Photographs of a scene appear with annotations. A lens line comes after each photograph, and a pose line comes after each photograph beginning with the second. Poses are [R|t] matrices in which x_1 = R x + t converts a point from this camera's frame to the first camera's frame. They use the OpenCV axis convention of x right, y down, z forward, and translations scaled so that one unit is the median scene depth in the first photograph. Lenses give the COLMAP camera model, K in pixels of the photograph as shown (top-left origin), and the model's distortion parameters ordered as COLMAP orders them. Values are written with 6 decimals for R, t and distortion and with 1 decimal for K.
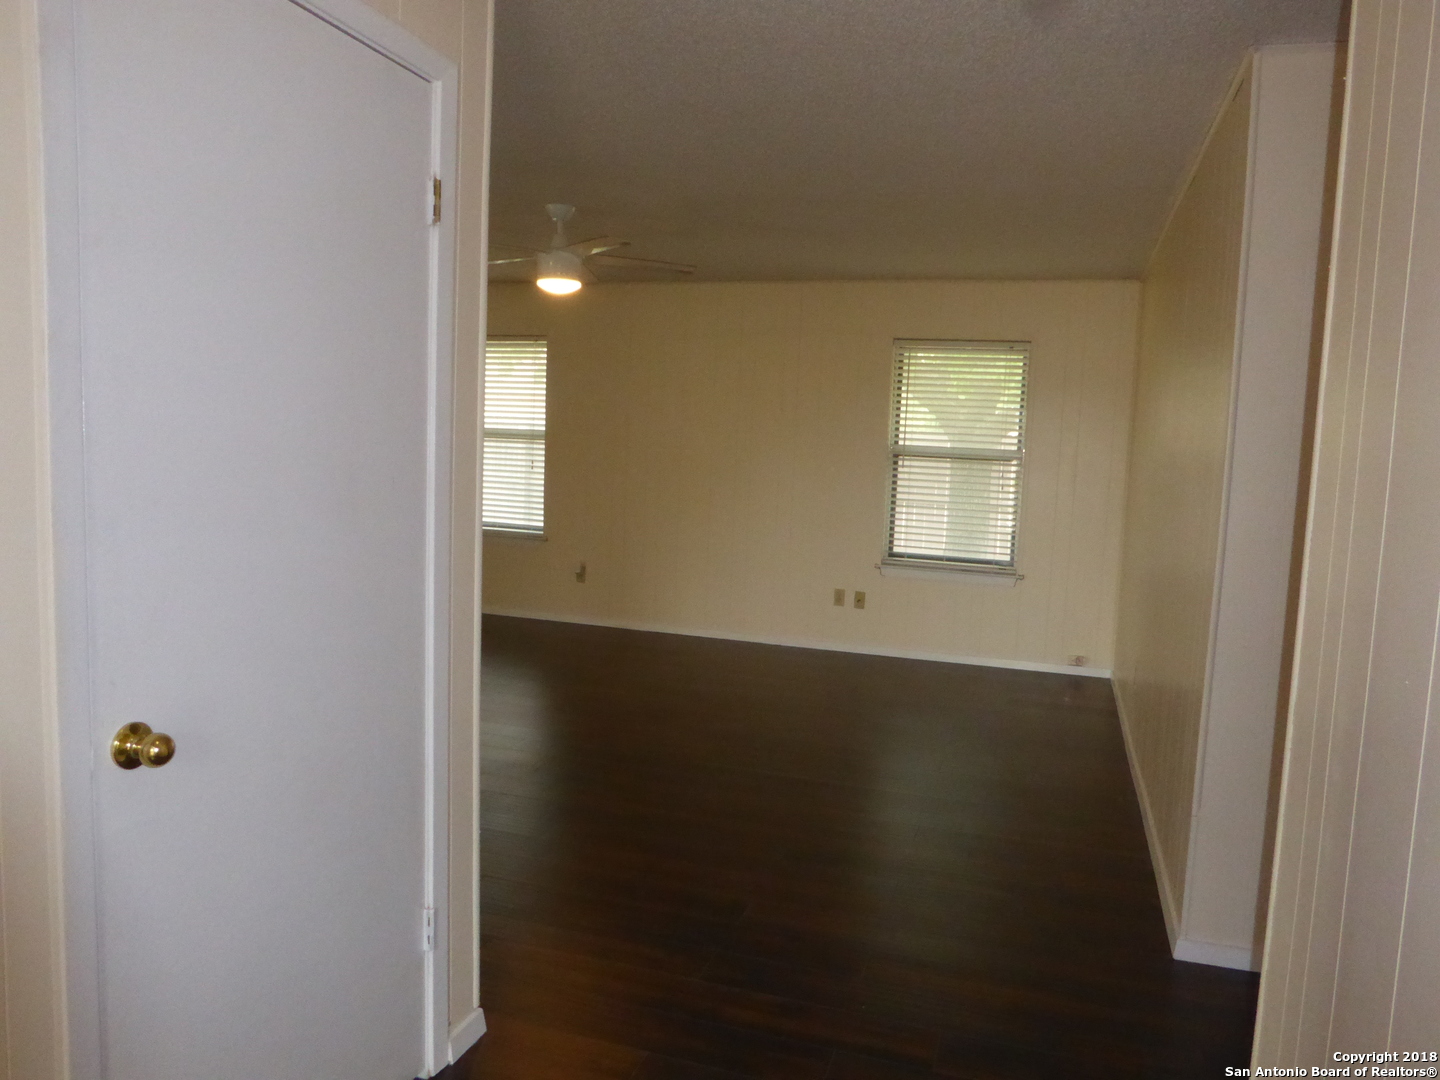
lens RADIAL K [[1028.6, 0, 734.5], [0, 1028.6, 536.9], [0, 0, 1]] dist [-0.014941, -0.000891]
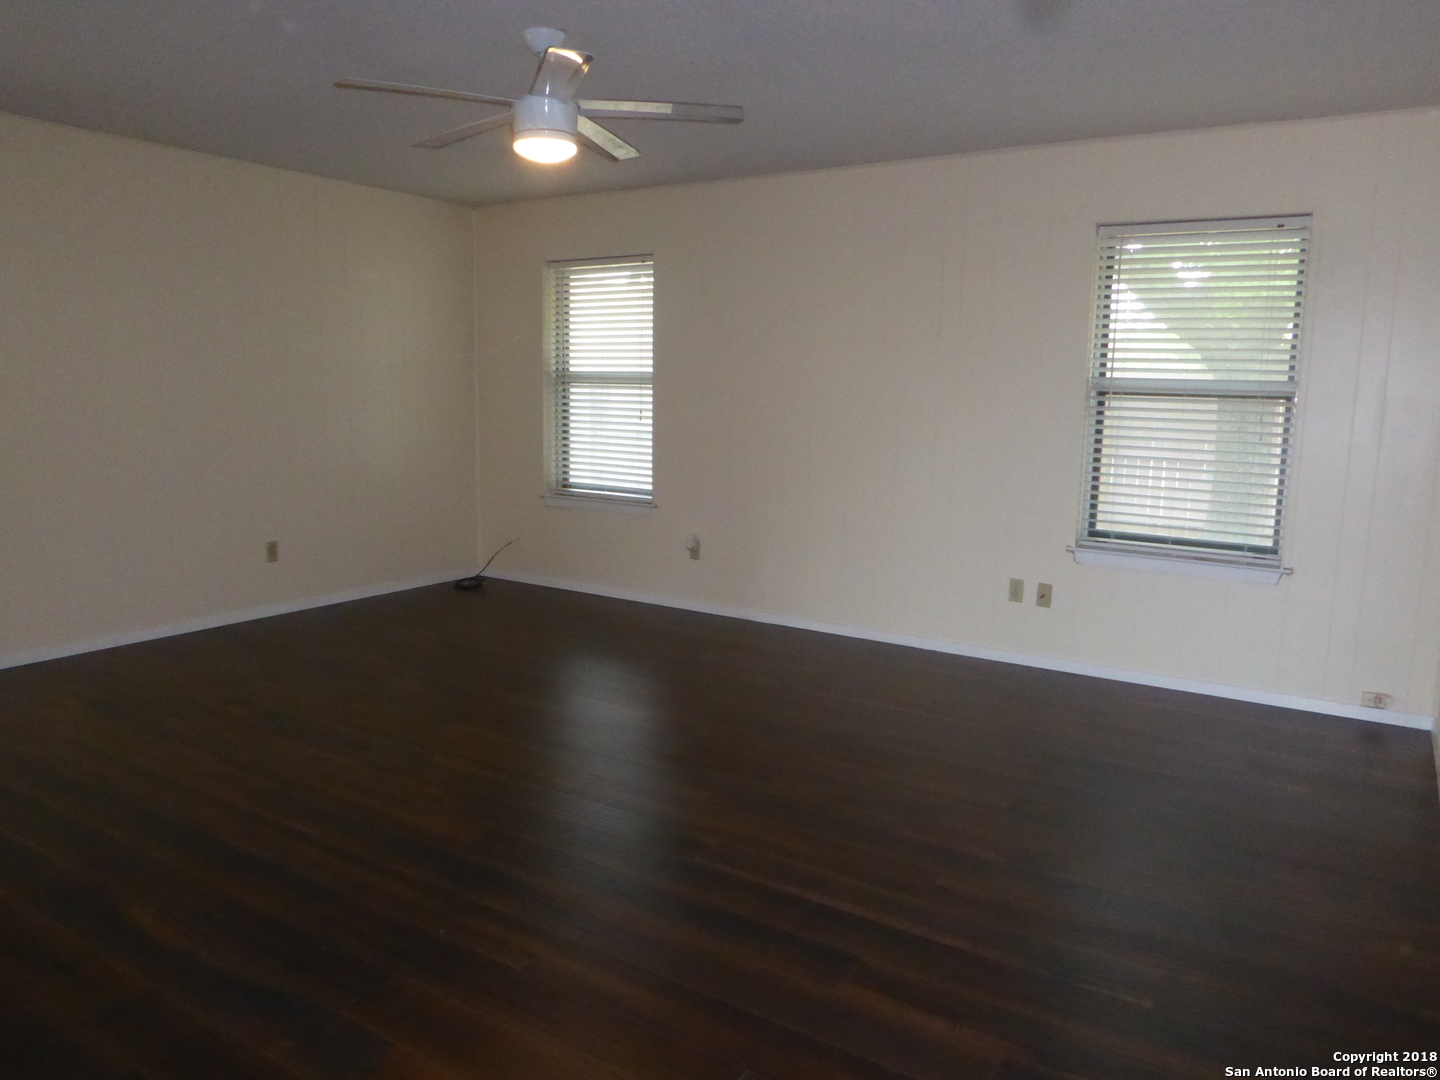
lens RADIAL K [[1009.7, 0, 720.0], [0, 1009.7, 540.0], [0, 0, 1]] dist [-0.038038, 0.002817]
pose [[0.959770, 0.020070, -0.280069, 0.099740], [-0.008107, 0.999007, 0.043809, -0.006553], [0.280670, -0.039776, 0.958980, 0.258984]]
